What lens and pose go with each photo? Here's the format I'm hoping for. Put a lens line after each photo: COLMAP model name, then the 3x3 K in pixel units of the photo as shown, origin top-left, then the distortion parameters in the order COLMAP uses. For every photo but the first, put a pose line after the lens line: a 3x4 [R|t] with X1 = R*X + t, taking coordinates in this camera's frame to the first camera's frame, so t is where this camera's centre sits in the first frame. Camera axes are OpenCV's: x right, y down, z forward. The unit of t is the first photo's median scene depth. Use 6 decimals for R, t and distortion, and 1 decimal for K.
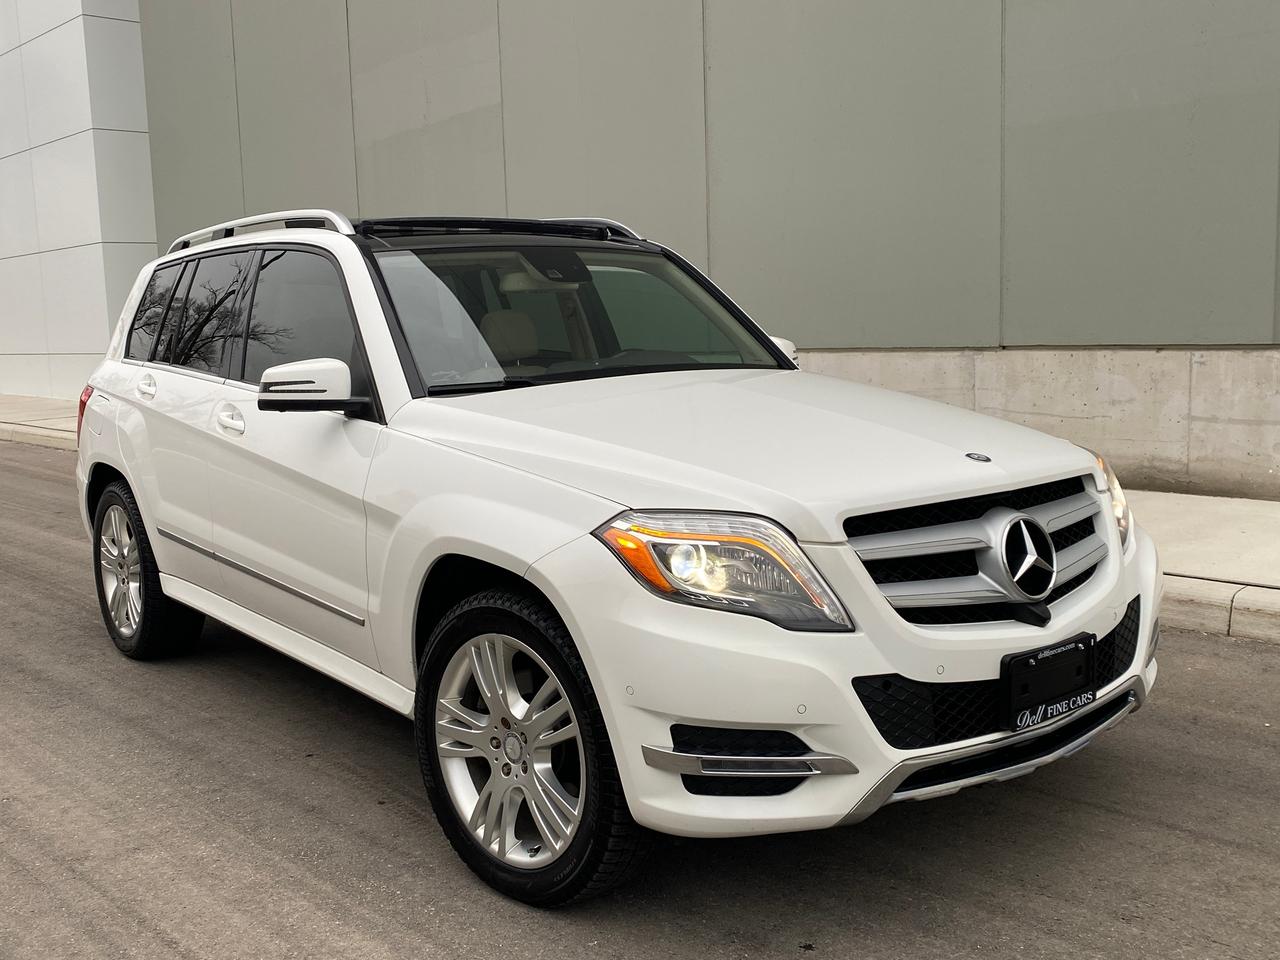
lens RADIAL K [[1276.7, 0, 636.5], [0, 1276.7, 474.7], [0, 0, 1]] dist [0.021354, 0.000000]
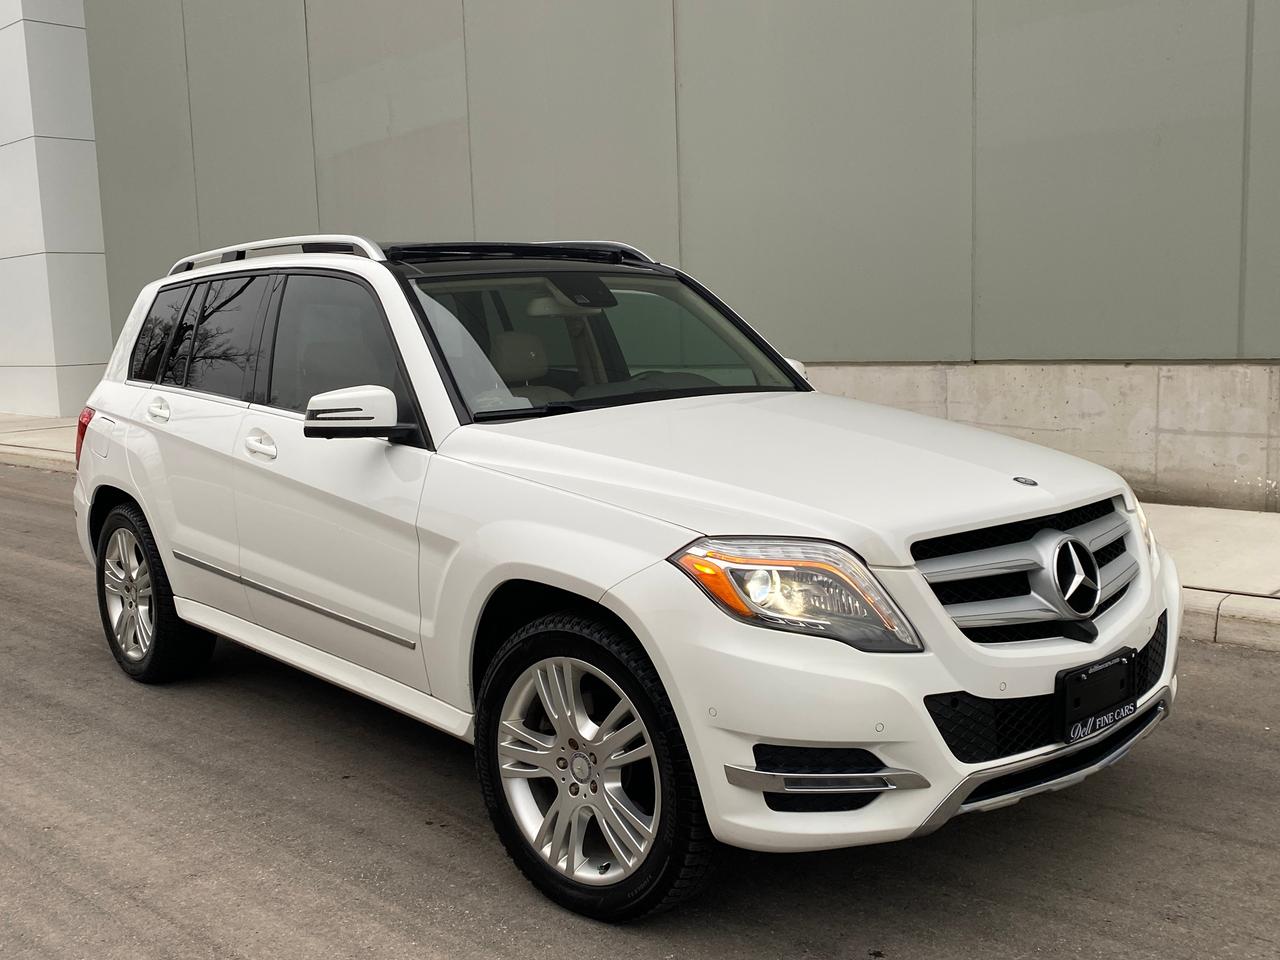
lens RADIAL K [[1276.7, 0, 641.2], [0, 1276.7, 482.7], [0, 0, 1]] dist [0.021354, 0.000000]
pose [[0.998391, -0.008723, 0.056038, -0.103400], [0.008649, 0.999961, 0.001557, -0.016476], [-0.056049, -0.001069, 0.998427, -0.026725]]
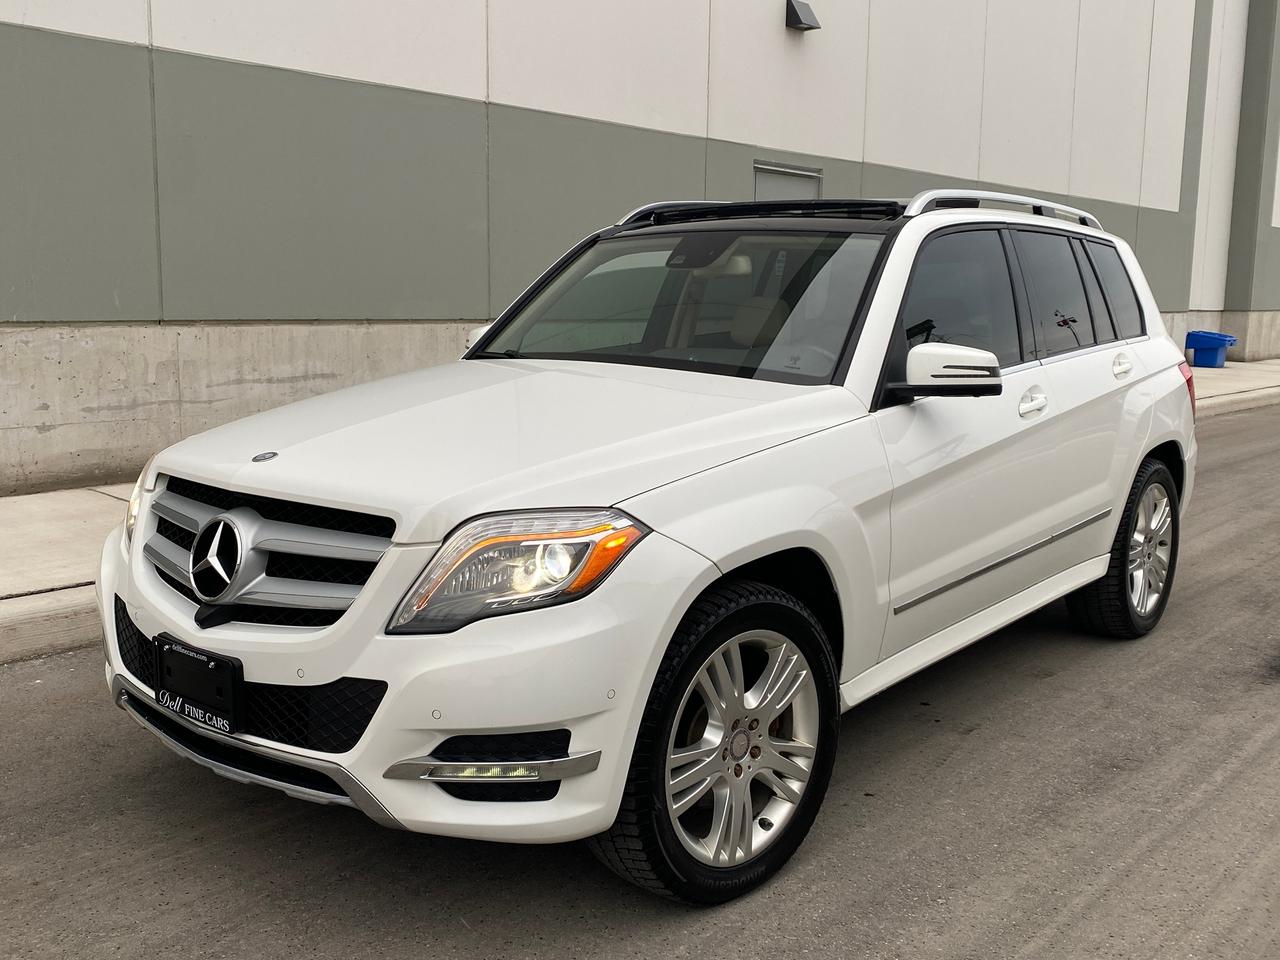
lens RADIAL K [[1251.7, 0, 631.3], [0, 1251.7, 475.6], [0, 0, 1]] dist [0.018868, 0.000000]
pose [[0.193300, 0.175368, -0.965340, 1.248344], [-0.140087, 0.978749, 0.149753, -0.182479], [0.971087, 0.106284, 0.213759, 1.055339]]
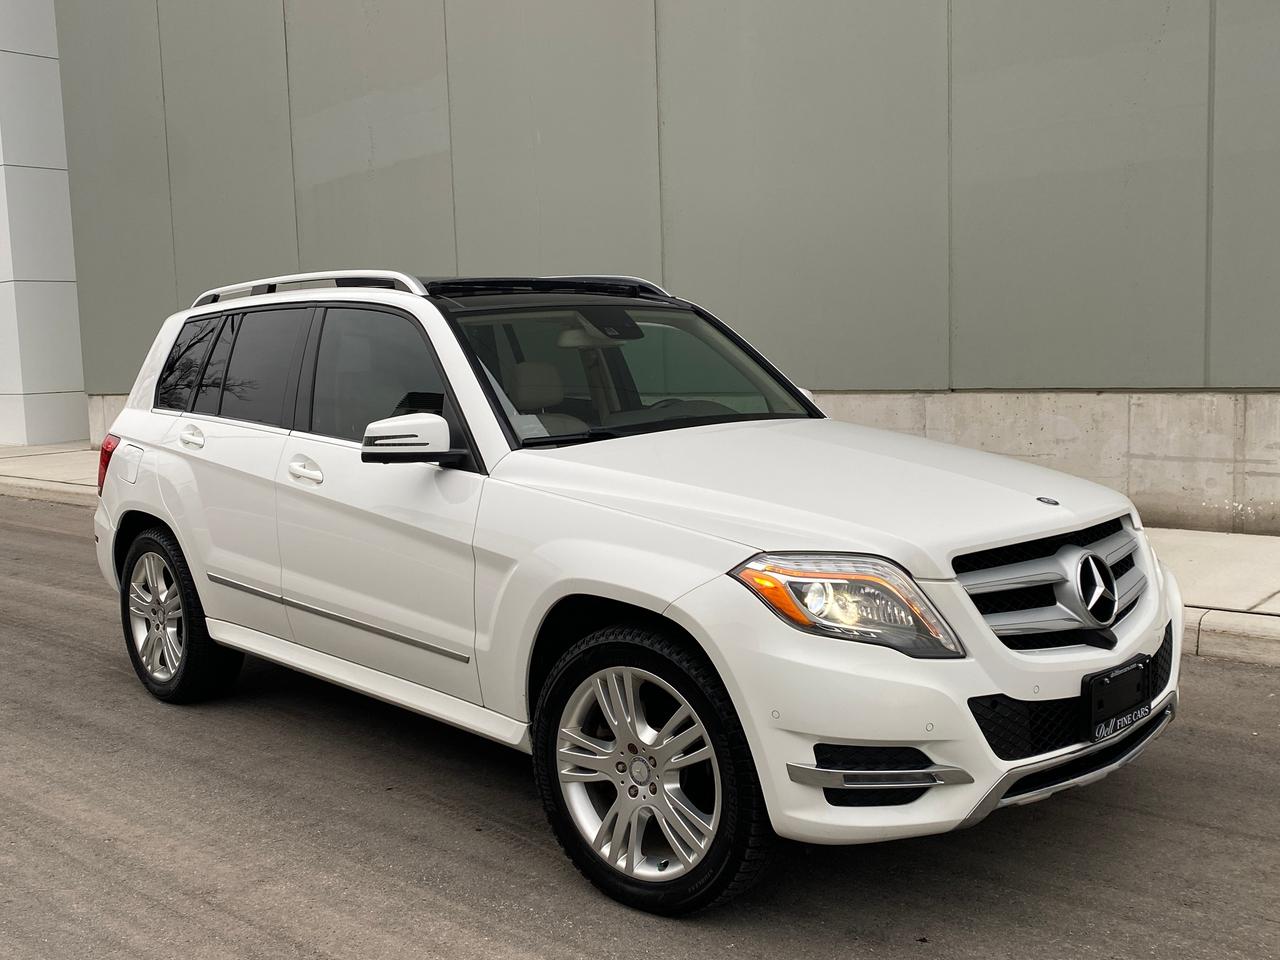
lens RADIAL K [[1276.7, 0, 640.1], [0, 1276.7, 478.2], [0, 0, 1]] dist [0.021354, 0.000000]
pose [[0.995449, -0.010079, 0.094766, -0.196845], [0.012333, 0.999654, -0.023226, -0.011613], [-0.094499, 0.024289, 0.995229, -0.094366]]
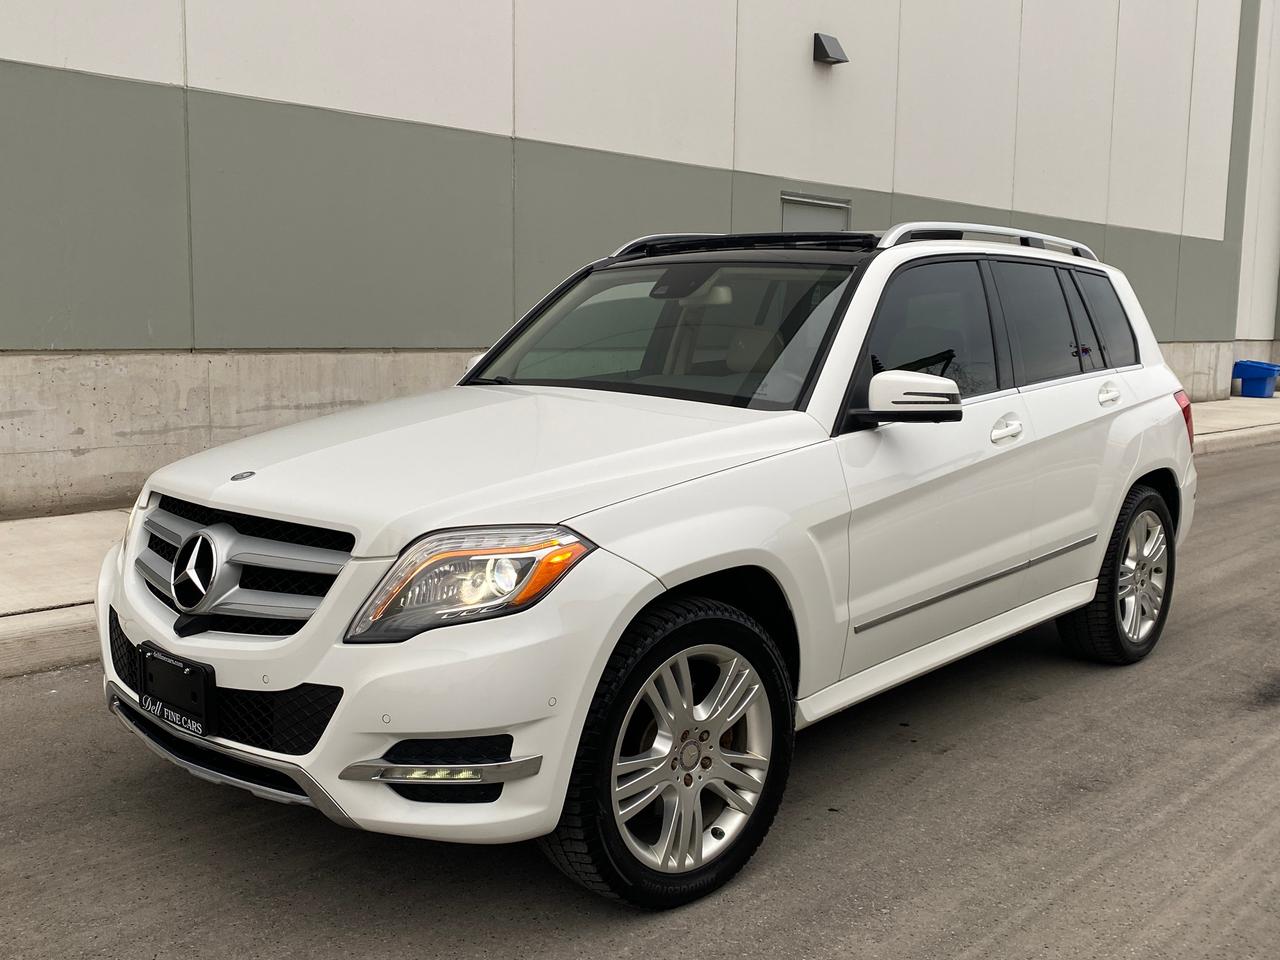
lens RADIAL K [[1251.7, 0, 629.5], [0, 1251.7, 476.4], [0, 0, 1]] dist [0.018868, 0.000000]
pose [[0.148871, 0.154564, -0.976702, 1.307768], [-0.139536, 0.981109, 0.133993, -0.193672], [0.978962, 0.116338, 0.167626, 1.123411]]
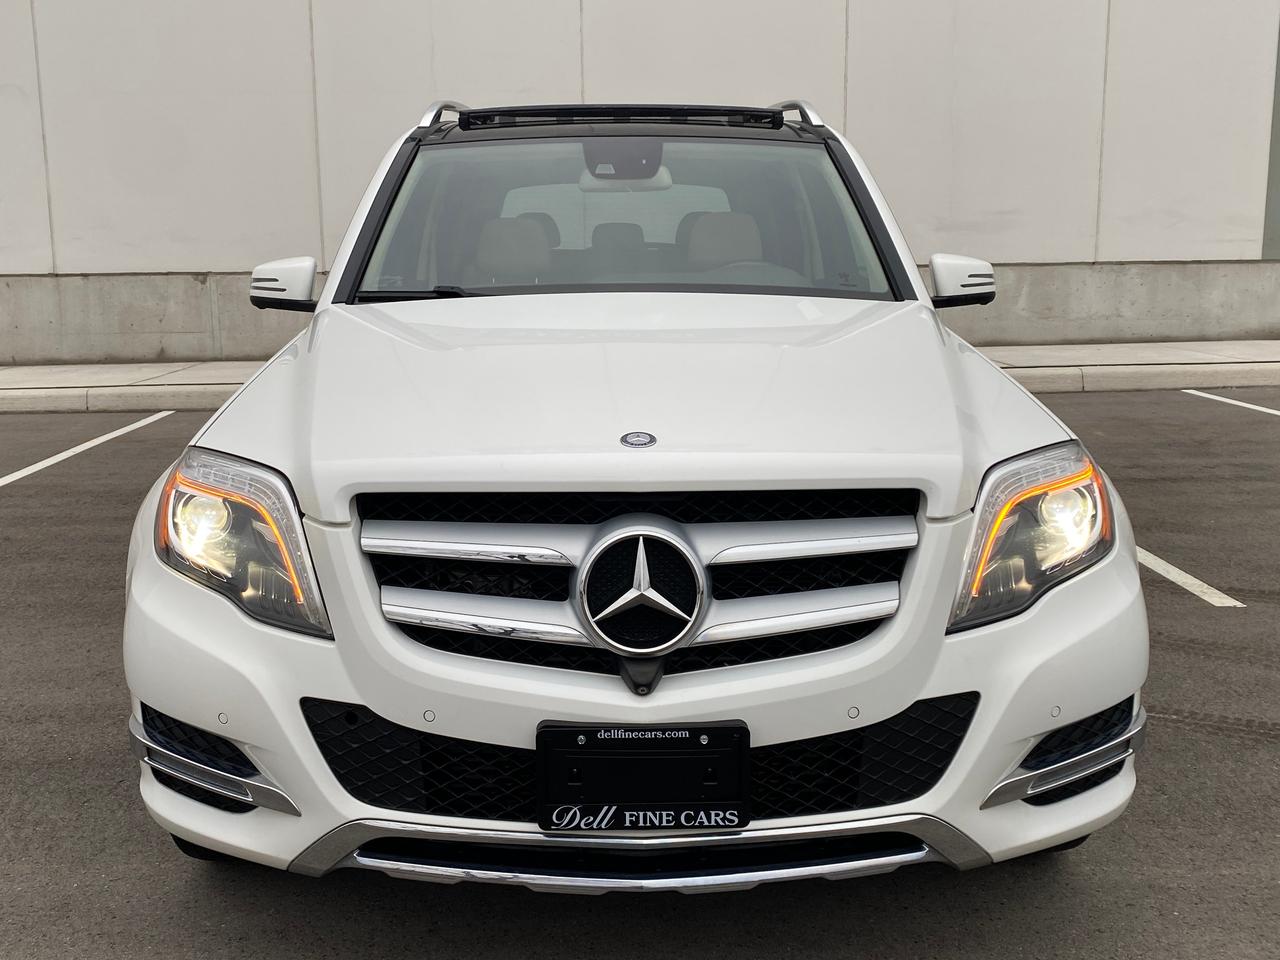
lens RADIAL K [[1276.7, 0, 632.4], [0, 1276.7, 478.2], [0, 0, 1]] dist [0.021354, 0.000000]
pose [[0.790395, 0.144075, -0.595415, 0.671571], [-0.094746, 0.989005, 0.113542, -0.069677], [0.605227, -0.033330, 0.795355, 0.439551]]
